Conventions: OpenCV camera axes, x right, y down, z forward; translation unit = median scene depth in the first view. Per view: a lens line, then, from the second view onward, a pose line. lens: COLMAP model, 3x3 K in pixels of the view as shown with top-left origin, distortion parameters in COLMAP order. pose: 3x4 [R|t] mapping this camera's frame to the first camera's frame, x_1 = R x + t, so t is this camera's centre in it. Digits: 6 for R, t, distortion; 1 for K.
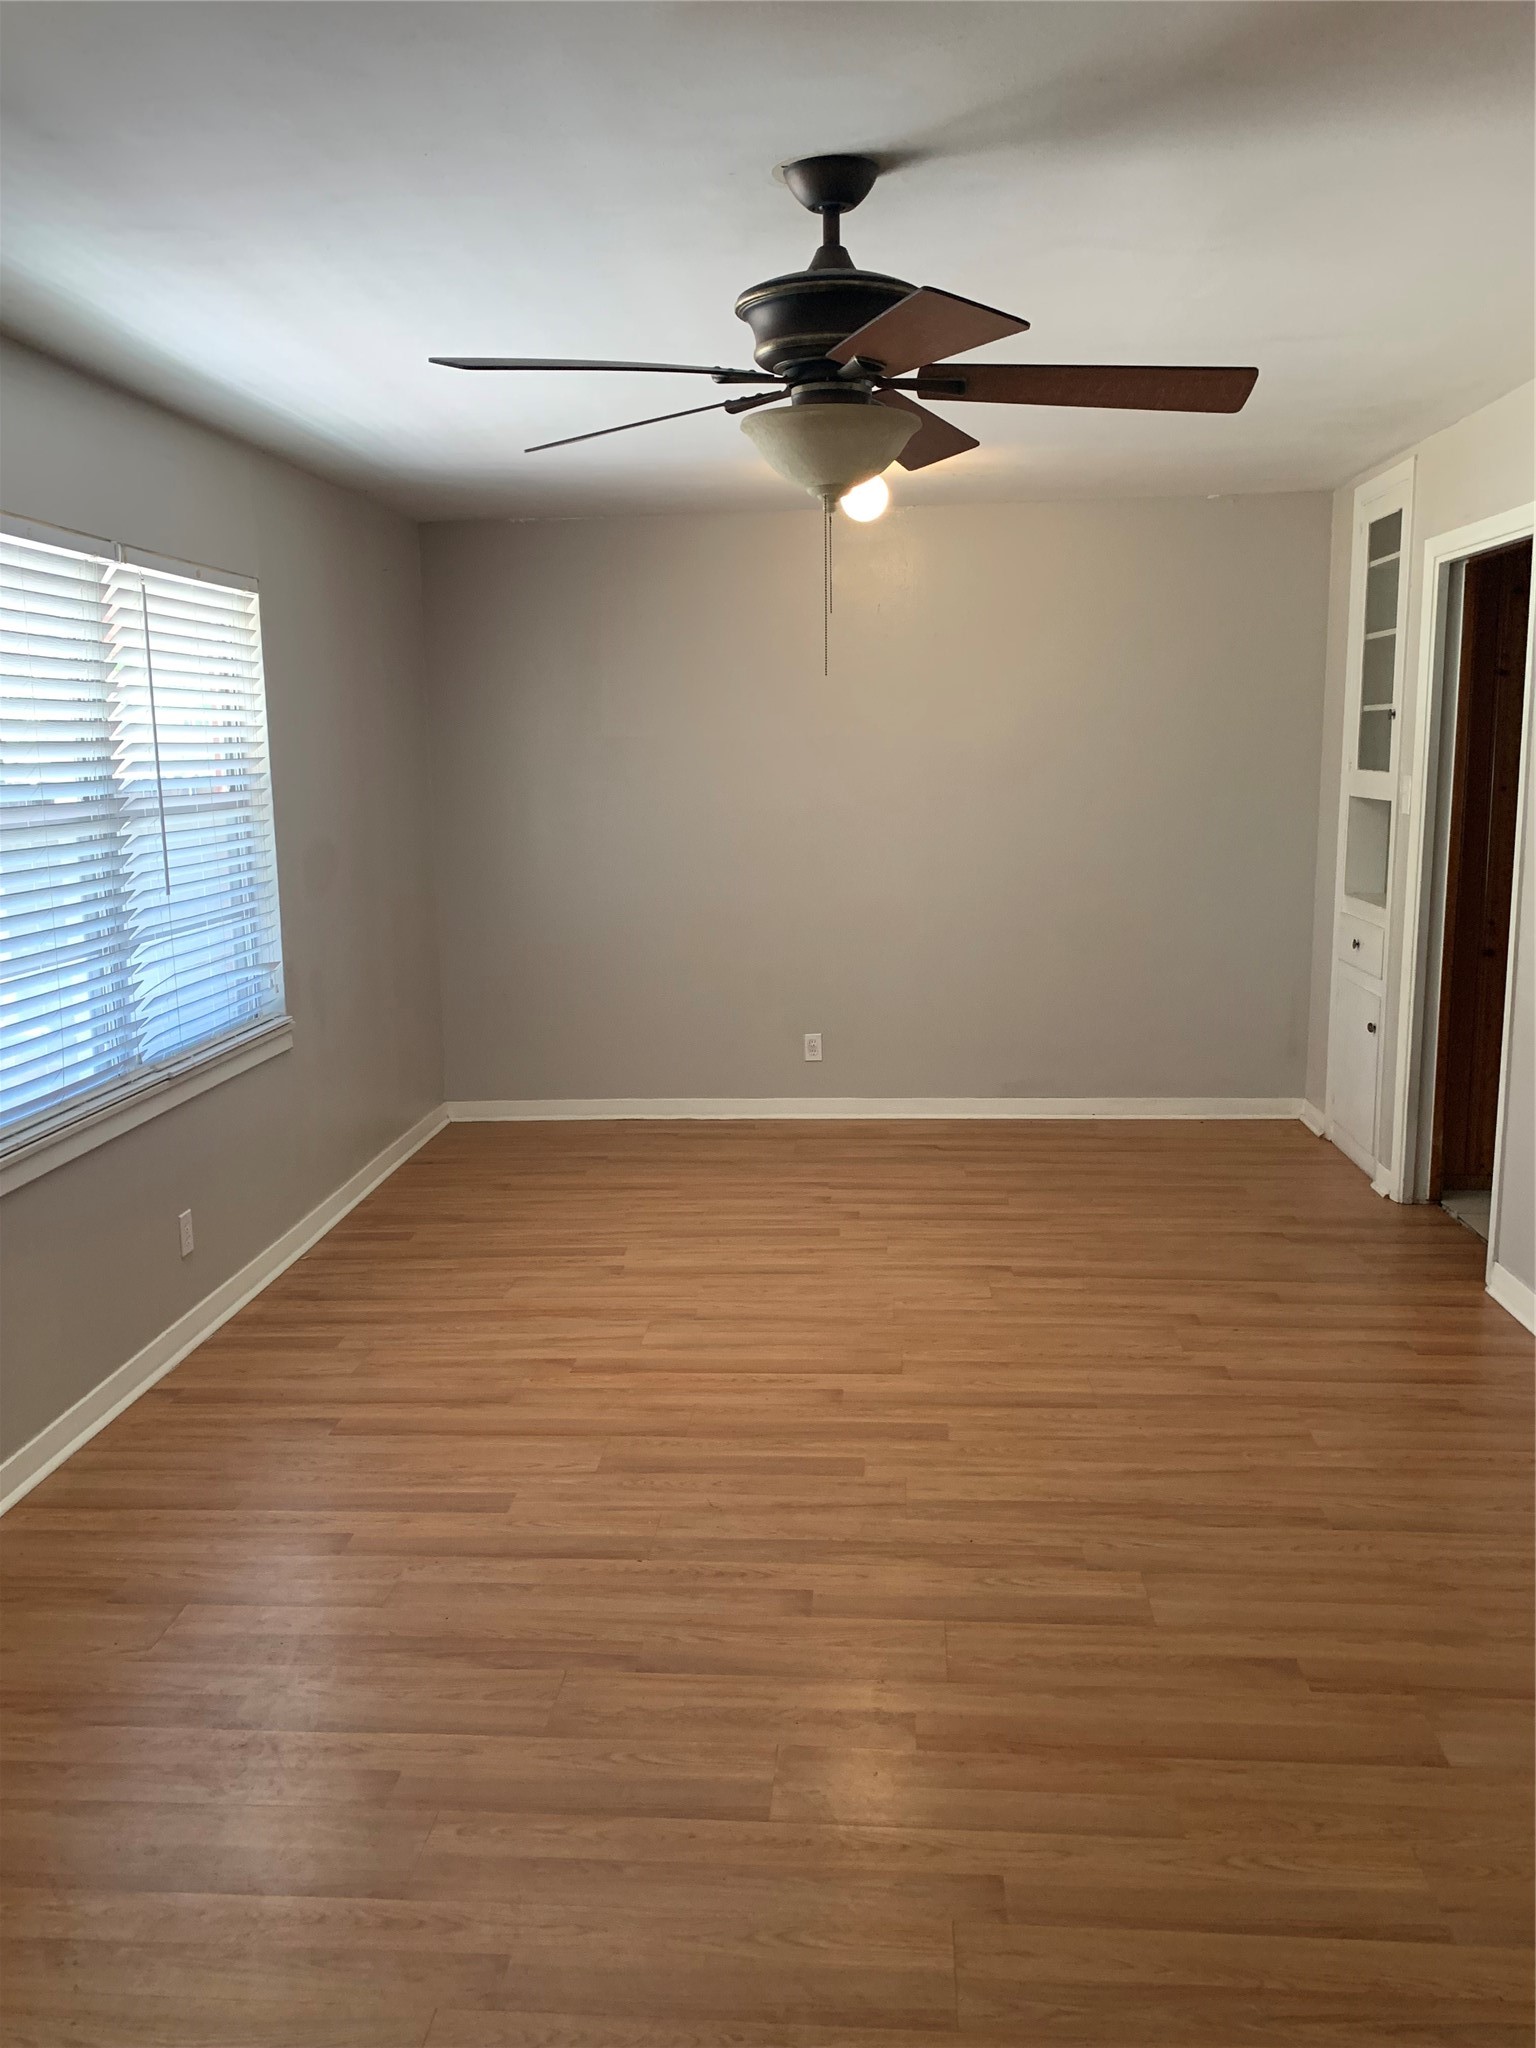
lens RADIAL K [[1711.4, 0, 768.9], [0, 1711.4, 1024.5], [0, 0, 1]] dist [0.038897, -0.061737]
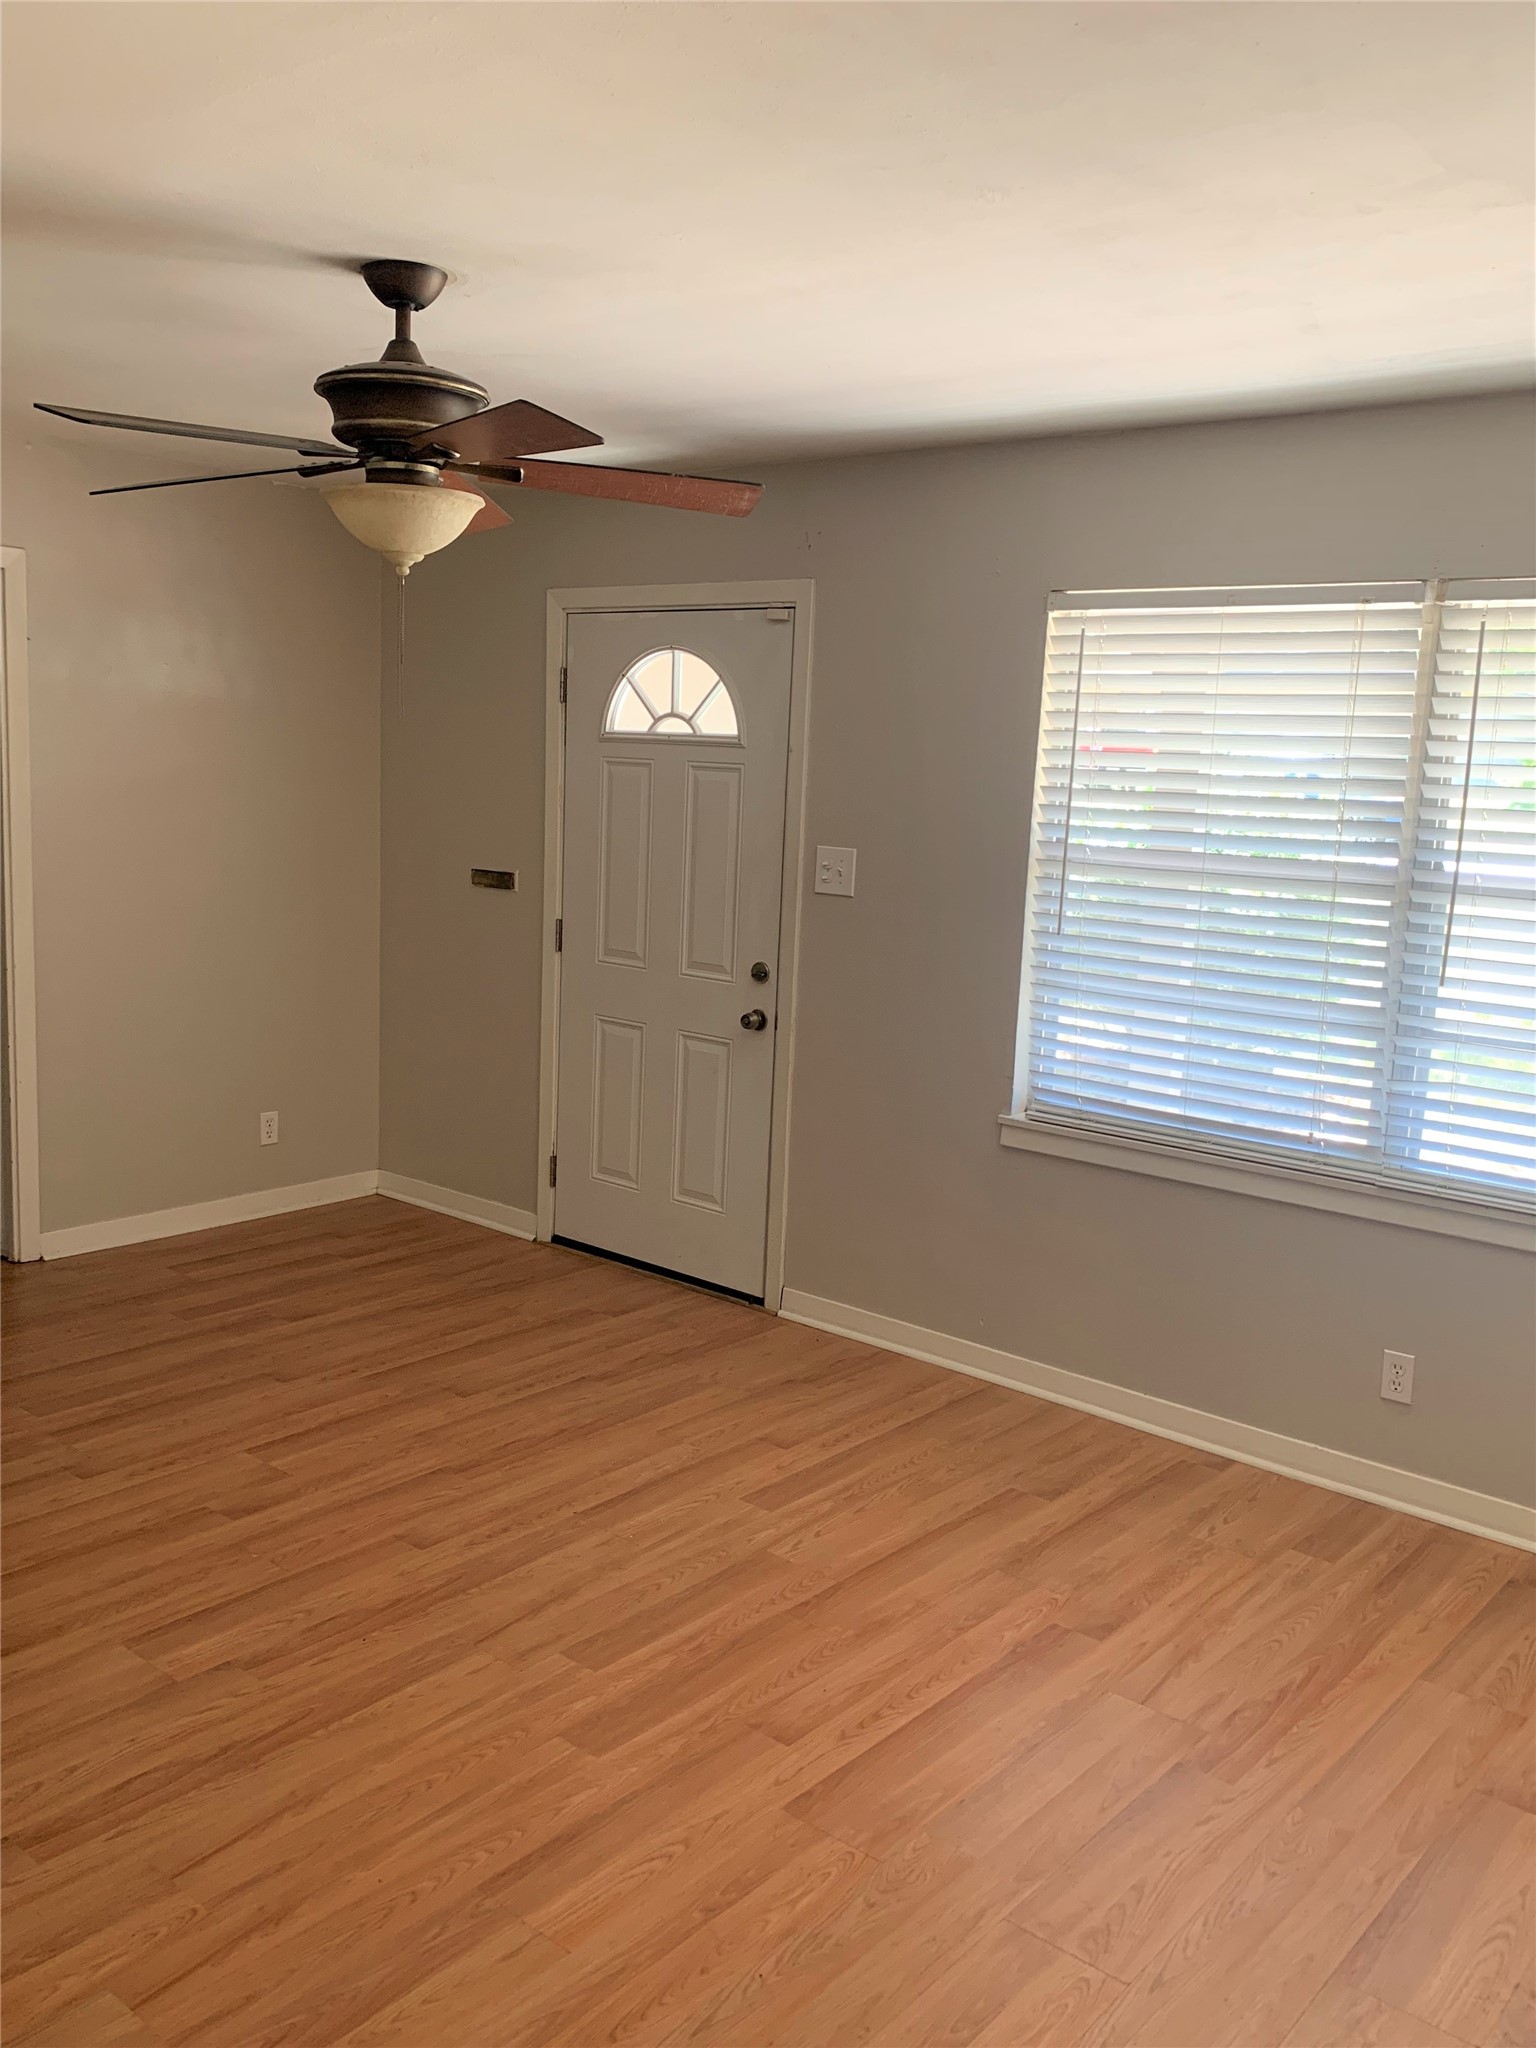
lens RADIAL K [[1711.4, 0, 763.6], [0, 1711.4, 1027.2], [0, 0, 1]] dist [0.038897, -0.061737]
pose [[-0.585796, 0.118957, -0.801681, 0.623333], [-0.160956, 0.952390, 0.258932, -0.262634], [0.794315, 0.280717, -0.538760, 1.404383]]
